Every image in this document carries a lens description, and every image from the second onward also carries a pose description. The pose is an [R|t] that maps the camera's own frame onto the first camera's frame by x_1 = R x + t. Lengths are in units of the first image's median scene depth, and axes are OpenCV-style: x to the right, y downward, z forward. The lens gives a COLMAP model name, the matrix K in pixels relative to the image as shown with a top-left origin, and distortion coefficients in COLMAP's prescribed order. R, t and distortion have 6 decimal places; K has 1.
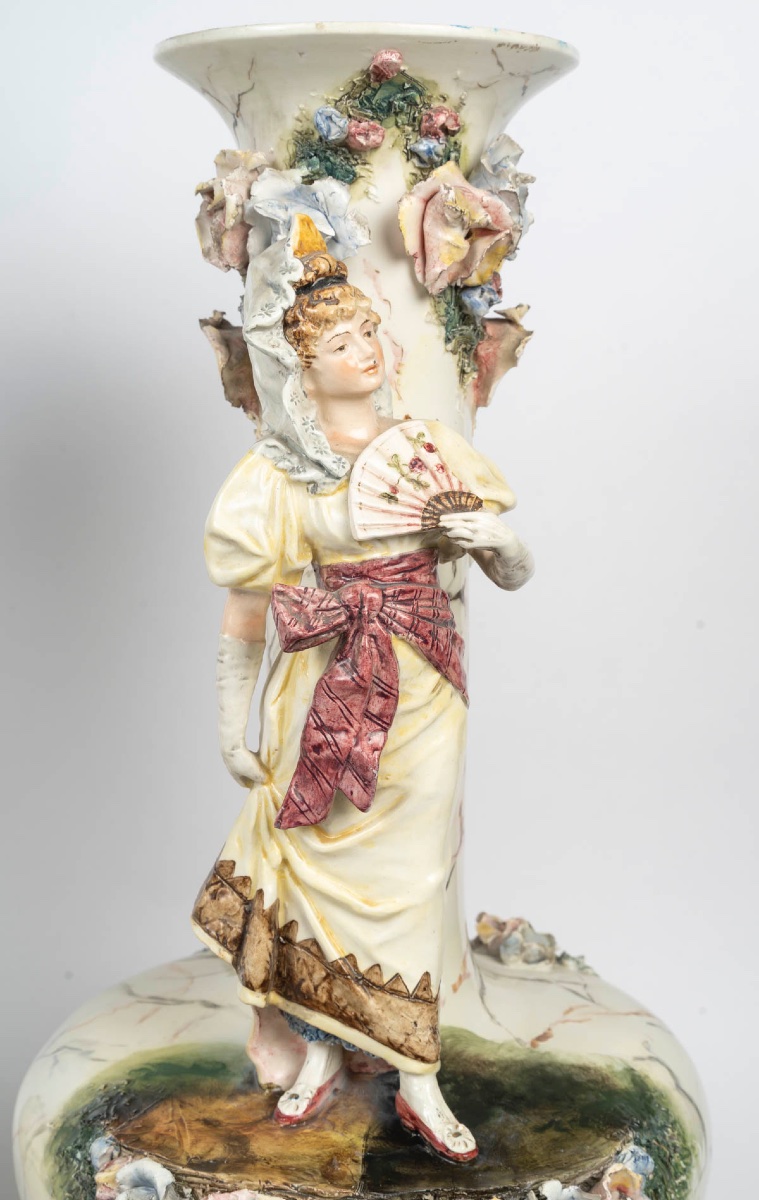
lens RADIAL K [[1793.3, 0, 389.3], [0, 1793.3, 606.0], [0, 0, 1]] dist [-0.031035, 0.000000]
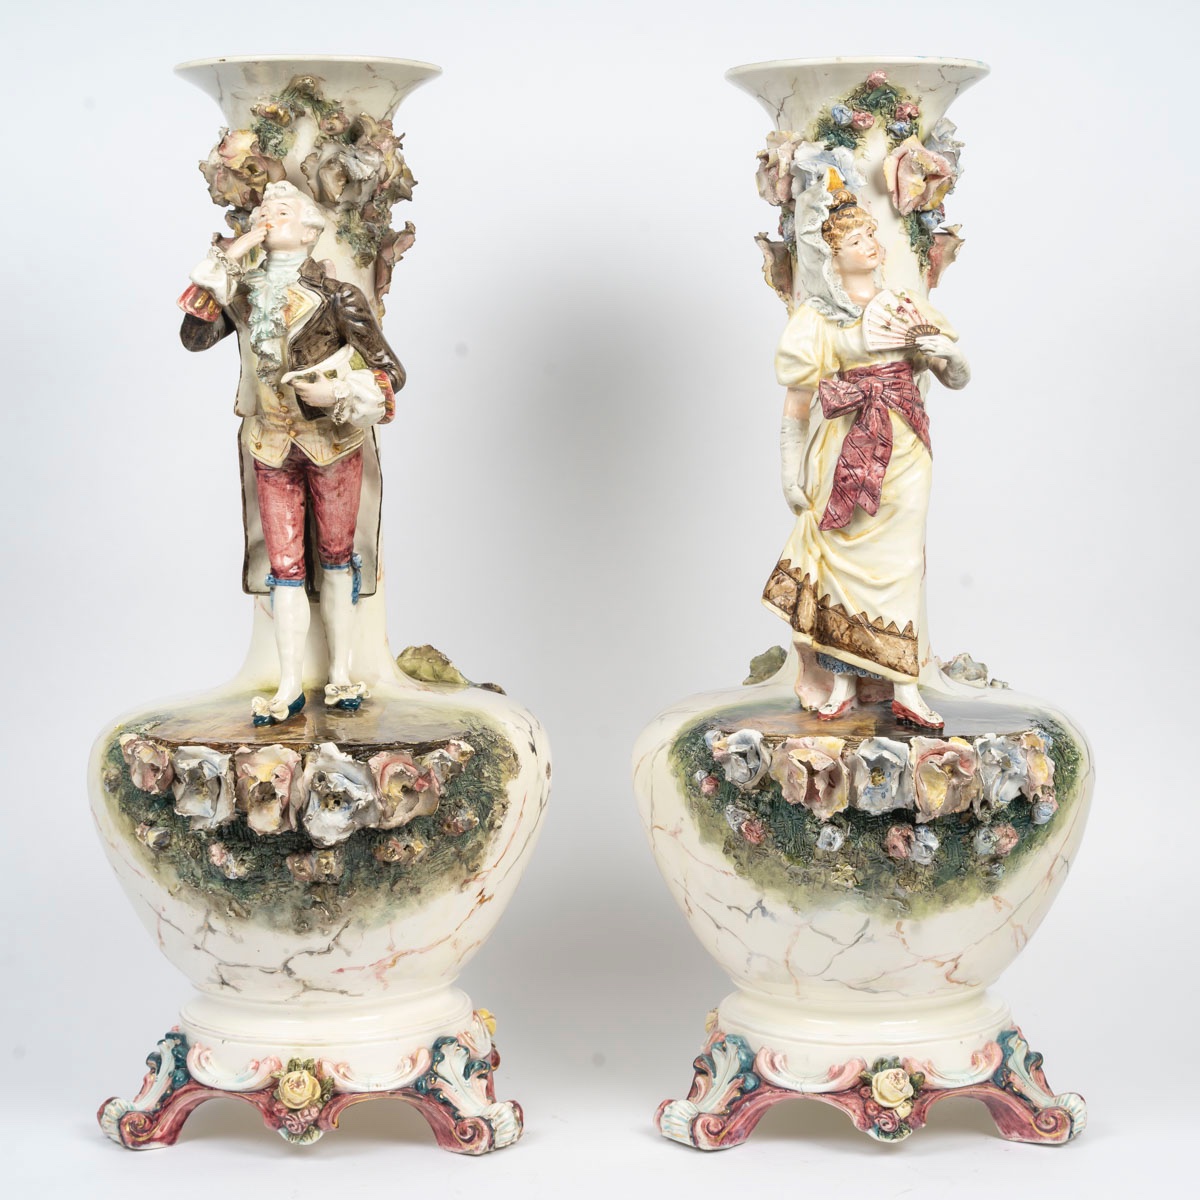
lens RADIAL K [[2593.7, 0, 599.3], [0, 2593.7, 603.3], [0, 0, 1]] dist [-0.032360, 0.000000]
pose [[0.998806, -0.016230, -0.046071, -0.155556], [0.013098, 0.997634, -0.067489, 0.347752], [0.047057, 0.066805, 0.996656, -1.396583]]
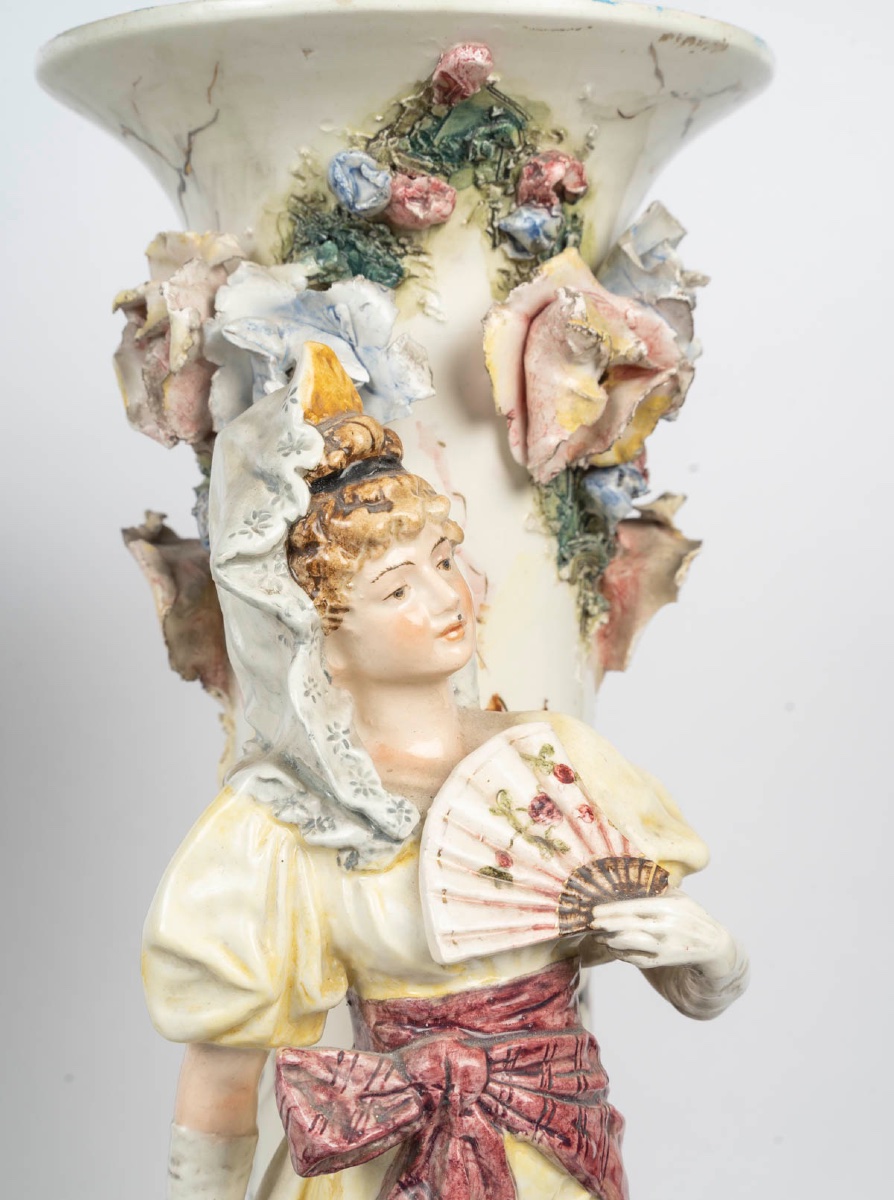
lens RADIAL K [[2035.3, 0, 432.9], [0, 2035.3, 677.4], [0, 0, 1]] dist [-0.014033, 0.000000]
pose [[0.998320, -0.018949, 0.054756, -0.047261], [0.022017, 0.998189, -0.055975, -0.080670], [-0.053596, 0.057086, 0.996930, 0.380788]]
